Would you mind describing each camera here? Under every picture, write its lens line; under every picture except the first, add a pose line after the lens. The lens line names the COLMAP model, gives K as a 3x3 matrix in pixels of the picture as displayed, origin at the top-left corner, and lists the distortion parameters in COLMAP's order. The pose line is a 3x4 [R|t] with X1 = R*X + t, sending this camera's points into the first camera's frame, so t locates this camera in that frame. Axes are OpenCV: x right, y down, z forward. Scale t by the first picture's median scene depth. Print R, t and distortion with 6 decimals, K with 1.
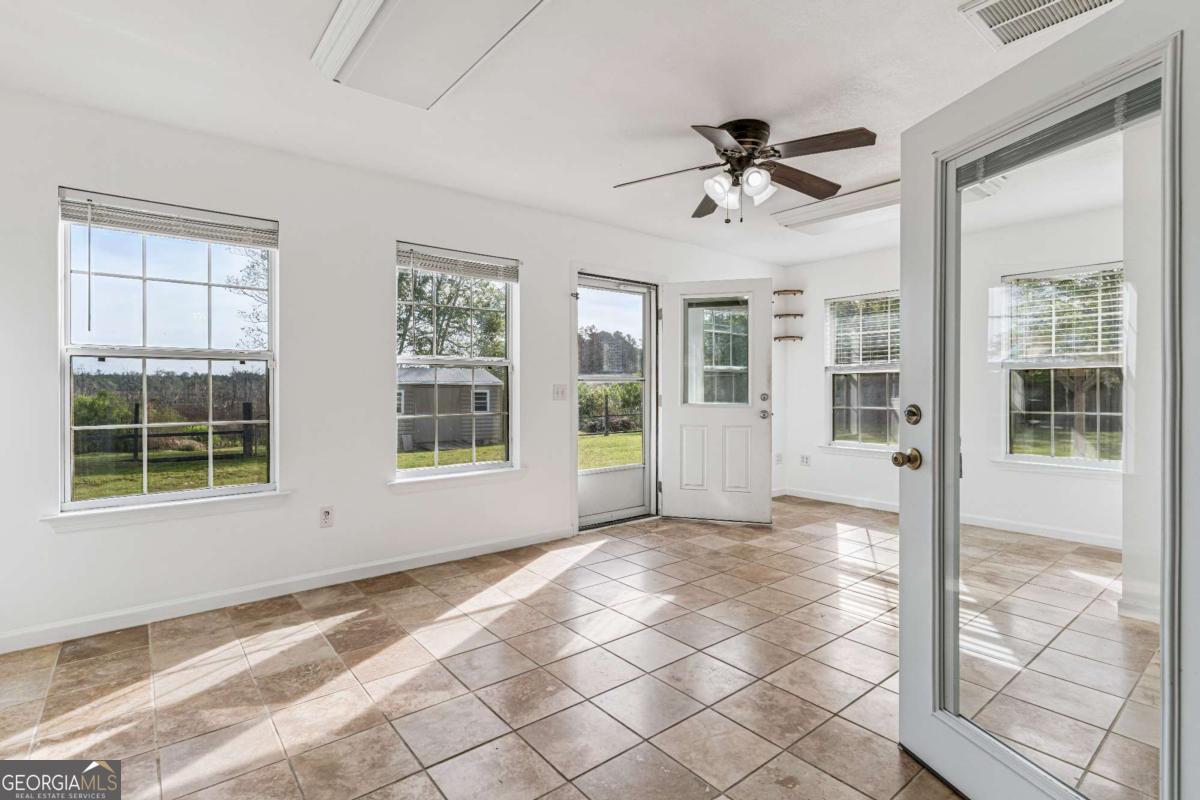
lens RADIAL K [[569.2, 0, 590.6], [0, 569.2, 392.4], [0, 0, 1]] dist [0.002173, -0.002803]
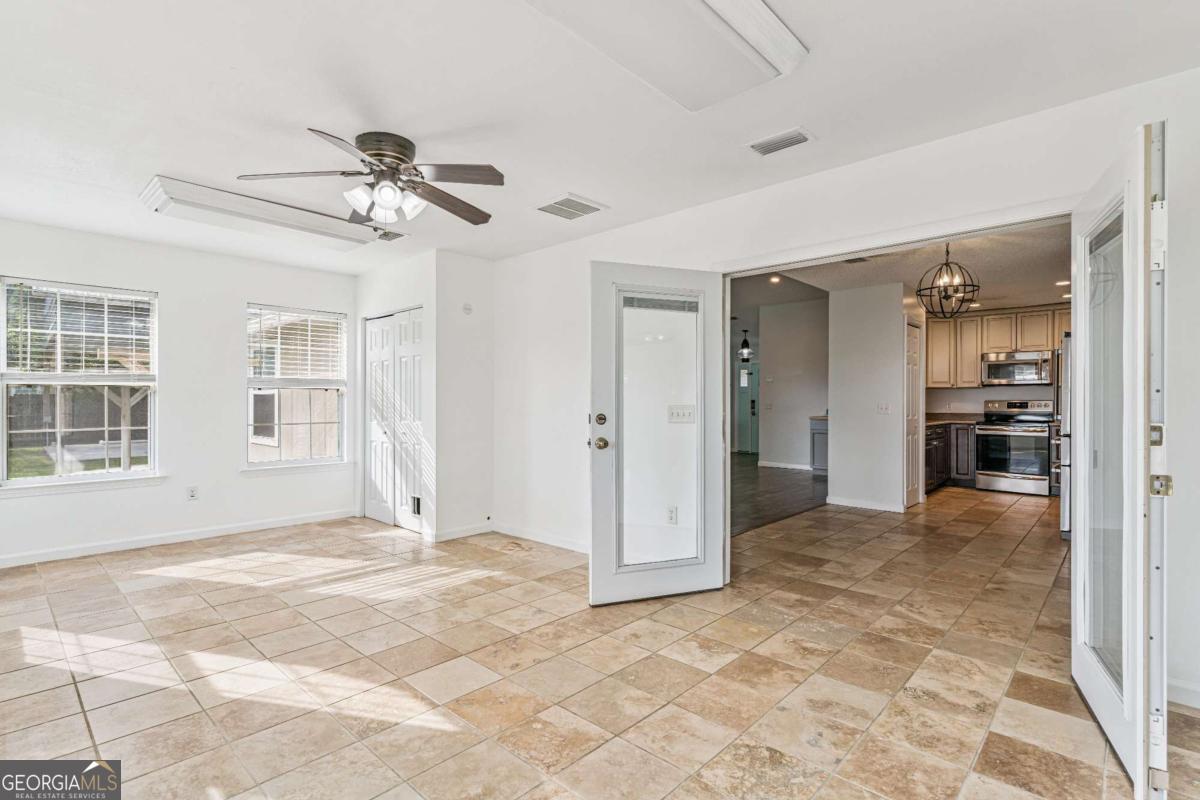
lens RADIAL K [[569.2, 0, 594.0], [0, 569.2, 407.6], [0, 0, 1]] dist [0.002173, -0.002803]
pose [[-0.141805, -0.004378, 0.989885, -0.675818], [0.008458, 0.999948, 0.005634, -0.003847], [-0.989858, 0.009172, -0.141761, 0.697872]]
